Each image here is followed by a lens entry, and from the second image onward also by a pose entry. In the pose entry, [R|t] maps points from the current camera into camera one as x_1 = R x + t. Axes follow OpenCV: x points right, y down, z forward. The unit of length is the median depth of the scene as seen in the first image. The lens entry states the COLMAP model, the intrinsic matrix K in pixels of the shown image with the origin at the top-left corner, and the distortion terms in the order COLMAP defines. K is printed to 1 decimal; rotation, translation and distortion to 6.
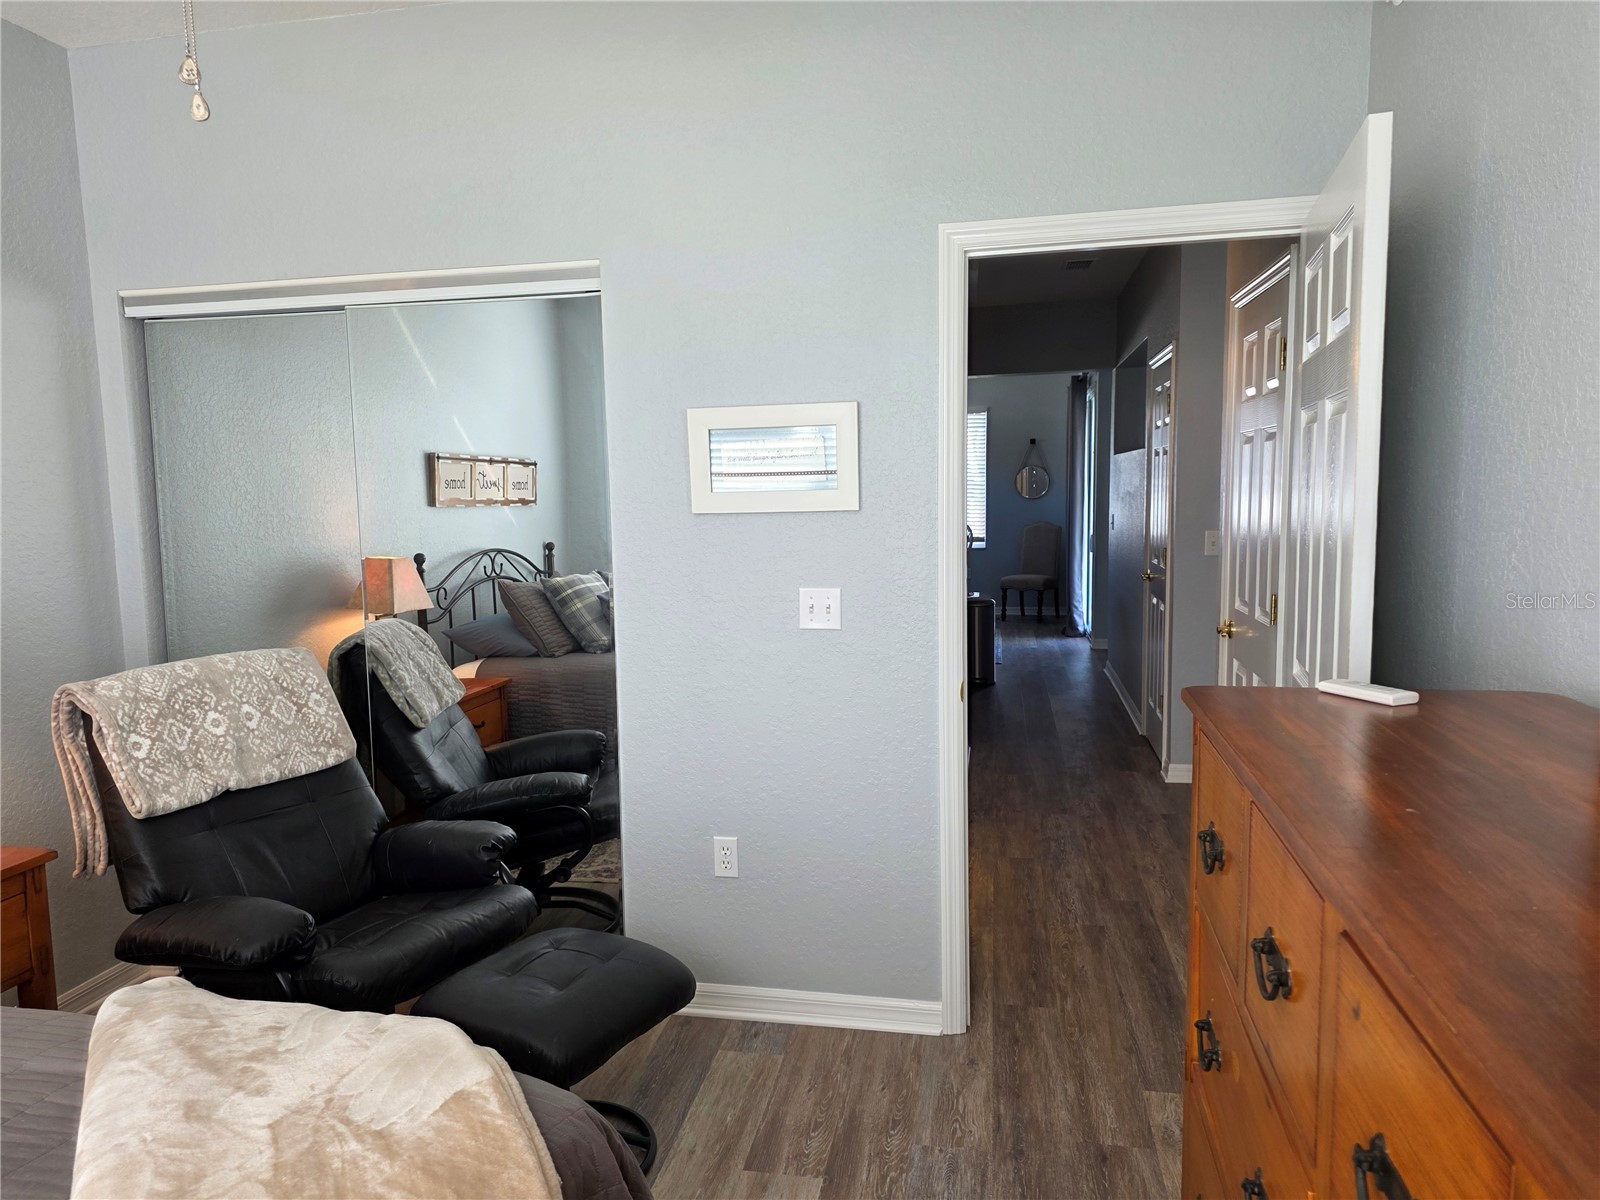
lens RADIAL K [[1070.3, 0, 800.0], [0, 1070.3, 600.0], [0, 0, 1]] dist [0.053548, -0.033387]
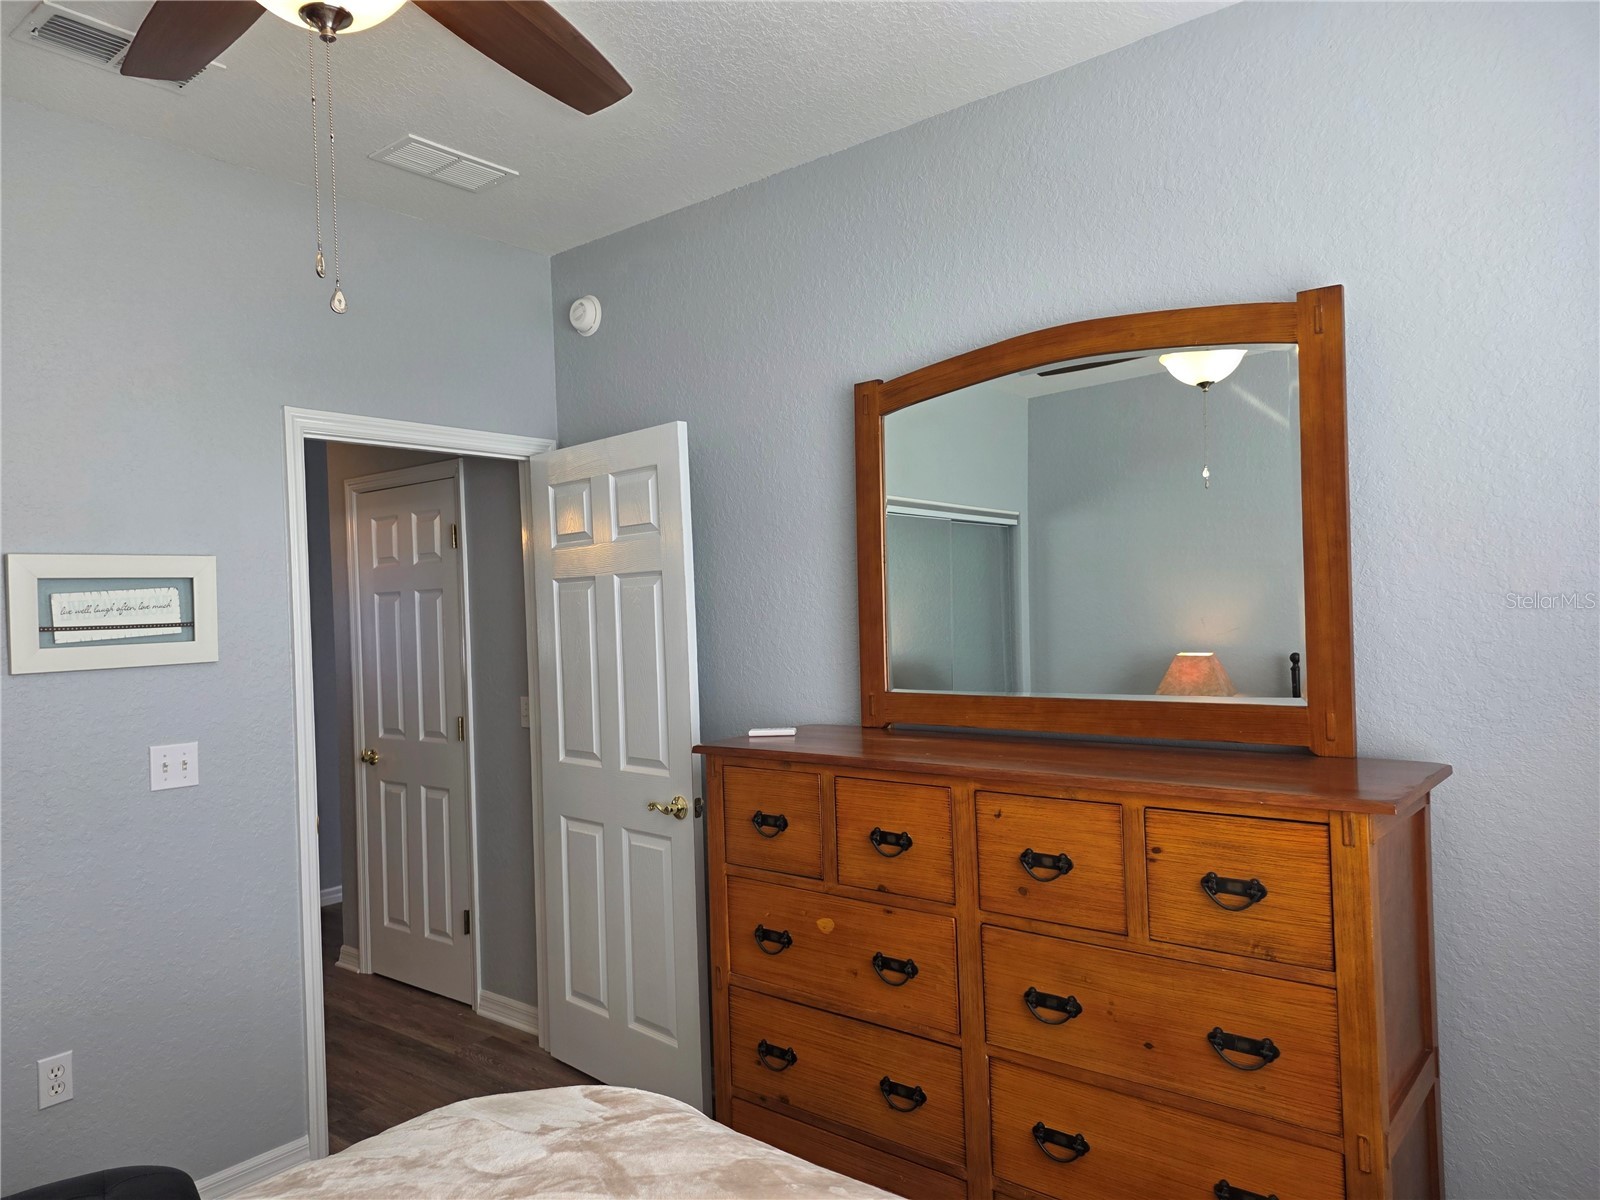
lens RADIAL K [[1070.3, 0, 800.0], [0, 1070.3, 600.0], [0, 0, 1]] dist [0.053548, -0.033387]
pose [[0.443675, 0.014338, 0.896073, -0.954409], [0.115132, 0.990675, -0.072857, -0.006277], [-0.888761, 0.135492, 0.437887, 0.089966]]
